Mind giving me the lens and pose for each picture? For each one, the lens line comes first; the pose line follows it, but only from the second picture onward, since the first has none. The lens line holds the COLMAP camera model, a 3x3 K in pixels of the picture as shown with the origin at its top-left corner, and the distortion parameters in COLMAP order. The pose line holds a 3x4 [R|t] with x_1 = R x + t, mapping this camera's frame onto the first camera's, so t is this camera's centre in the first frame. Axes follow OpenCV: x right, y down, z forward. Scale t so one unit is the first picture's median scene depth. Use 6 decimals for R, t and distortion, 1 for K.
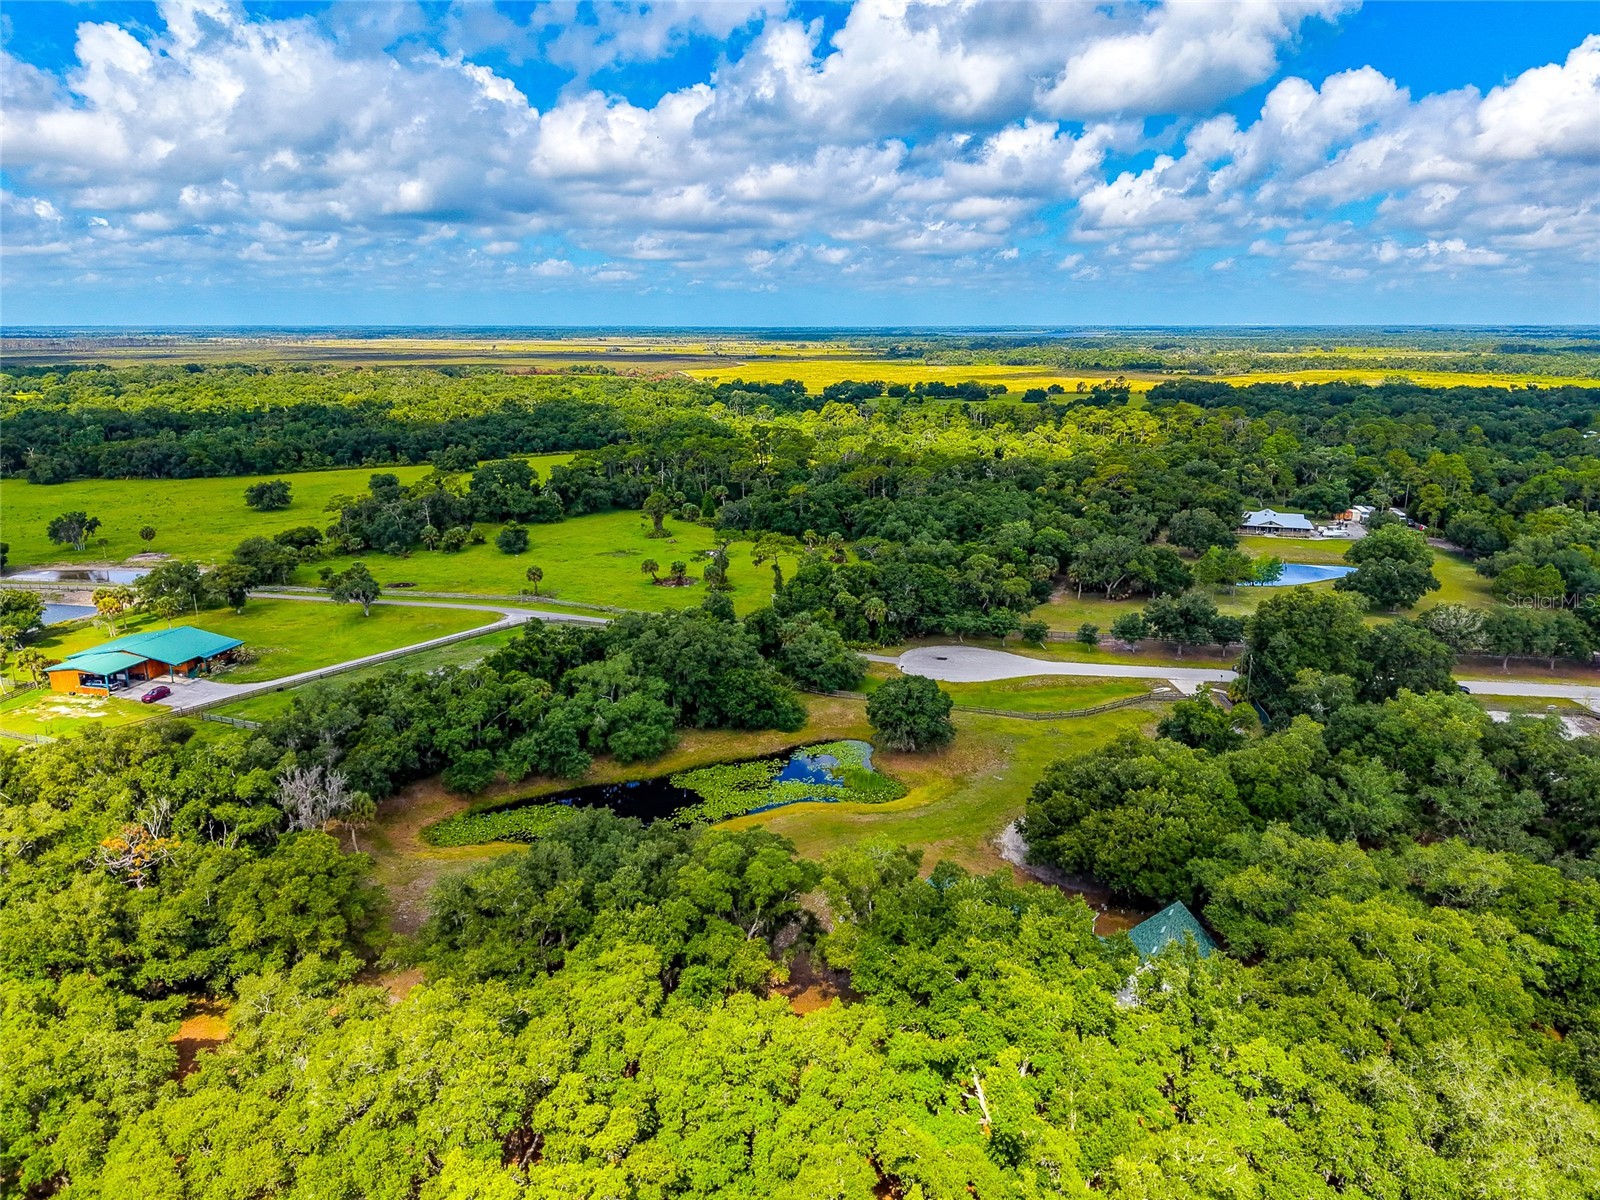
lens RADIAL K [[1122.2, 0, 800.0], [0, 1122.2, 600.0], [0, 0, 1]] dist [0.057510, -0.070099]
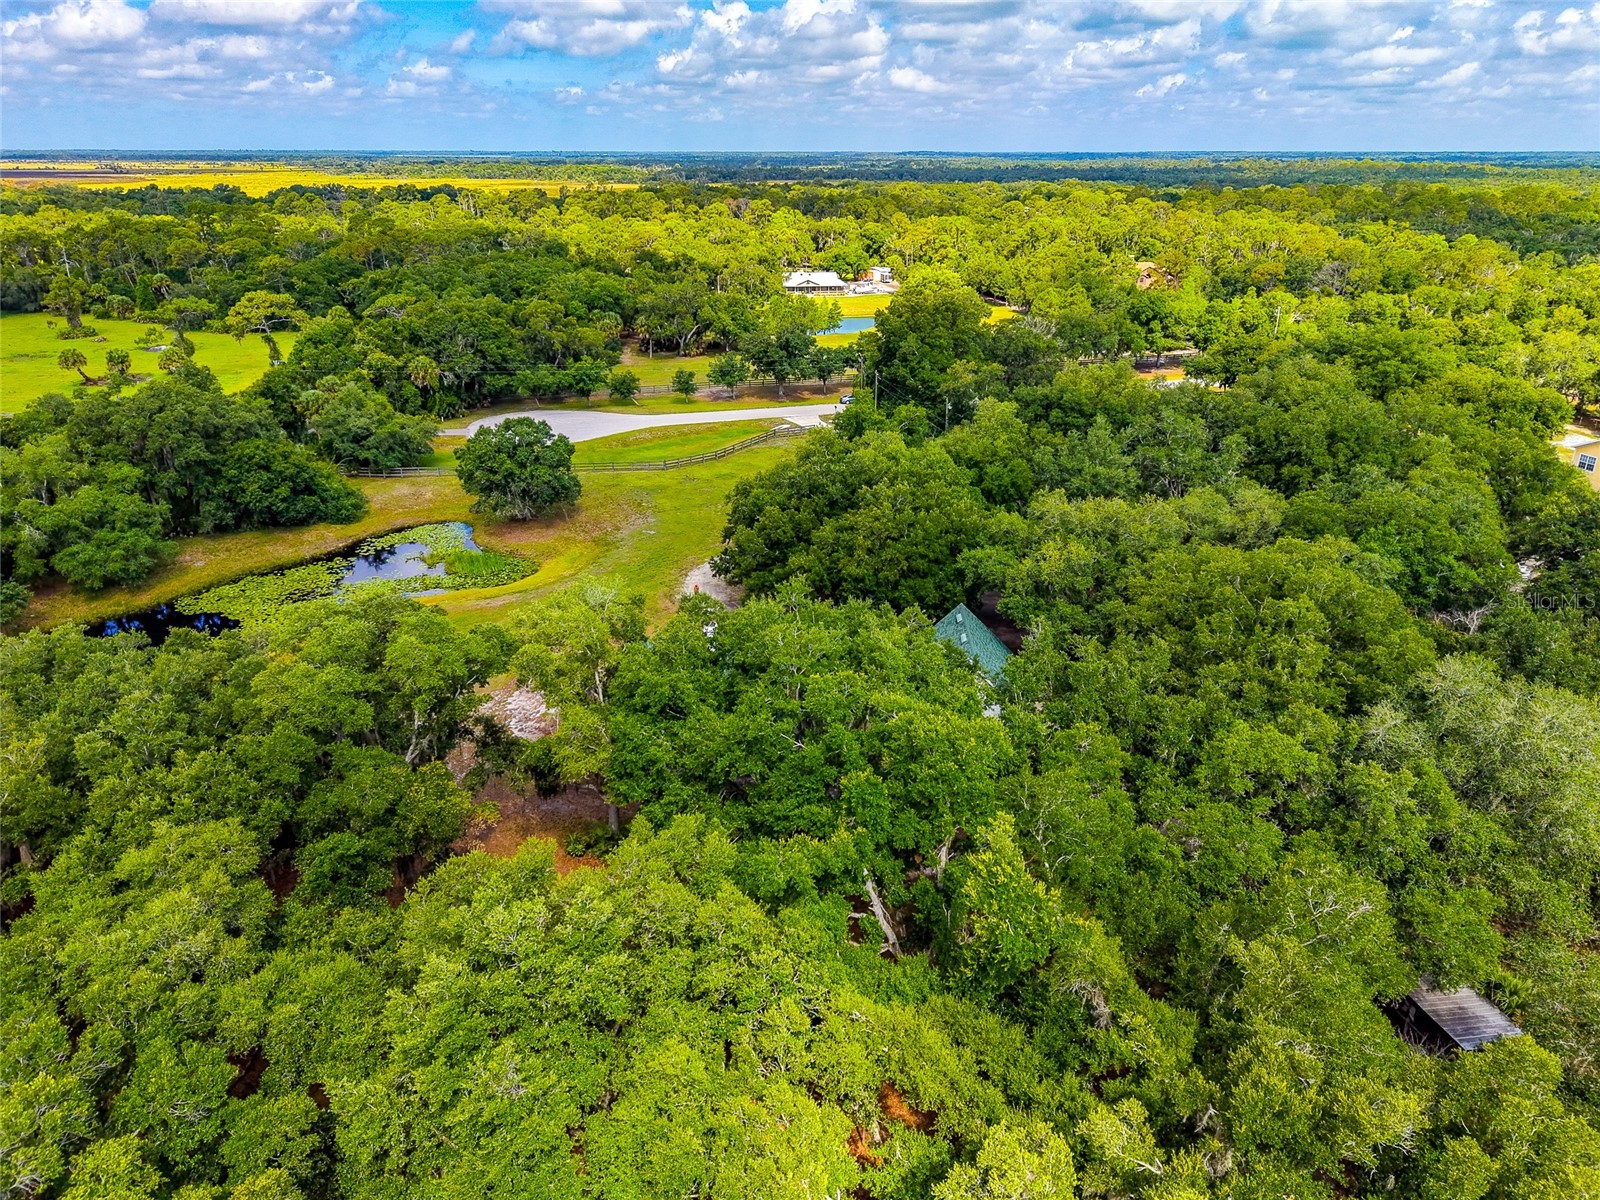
lens RADIAL K [[1100.1, 0, 800.0], [0, 1100.1, 600.0], [0, 0, 1]] dist [0.046595, -0.049534]
pose [[0.899359, -0.167920, 0.403679, -0.045870], [0.107052, 0.979775, 0.169060, 0.081465], [-0.423903, -0.108831, 0.899145, 0.241787]]
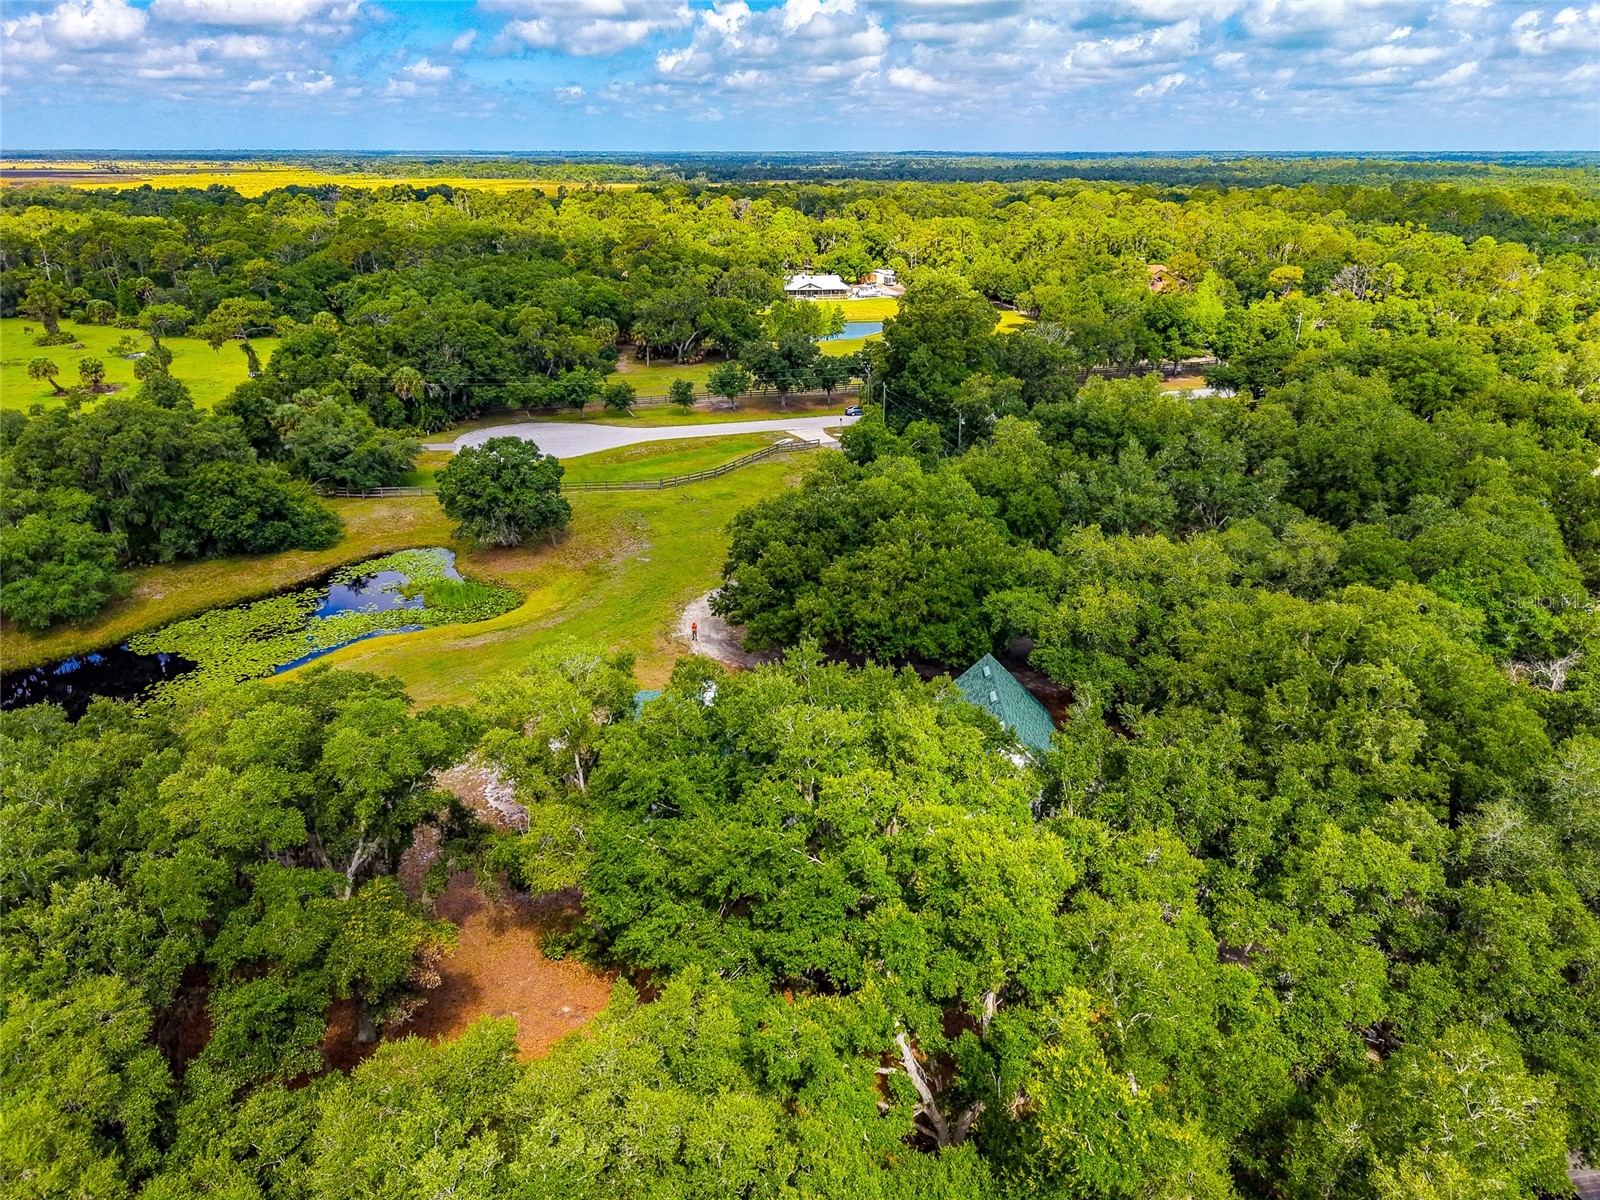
lens RADIAL K [[1100.1, 0, 800.0], [0, 1100.1, 600.0], [0, 0, 1]] dist [0.046595, -0.049534]
pose [[0.899223, -0.168179, 0.403873, -0.025780], [0.107192, 0.979717, 0.169307, 0.069390], [-0.424155, -0.108953, 0.899011, 0.290142]]
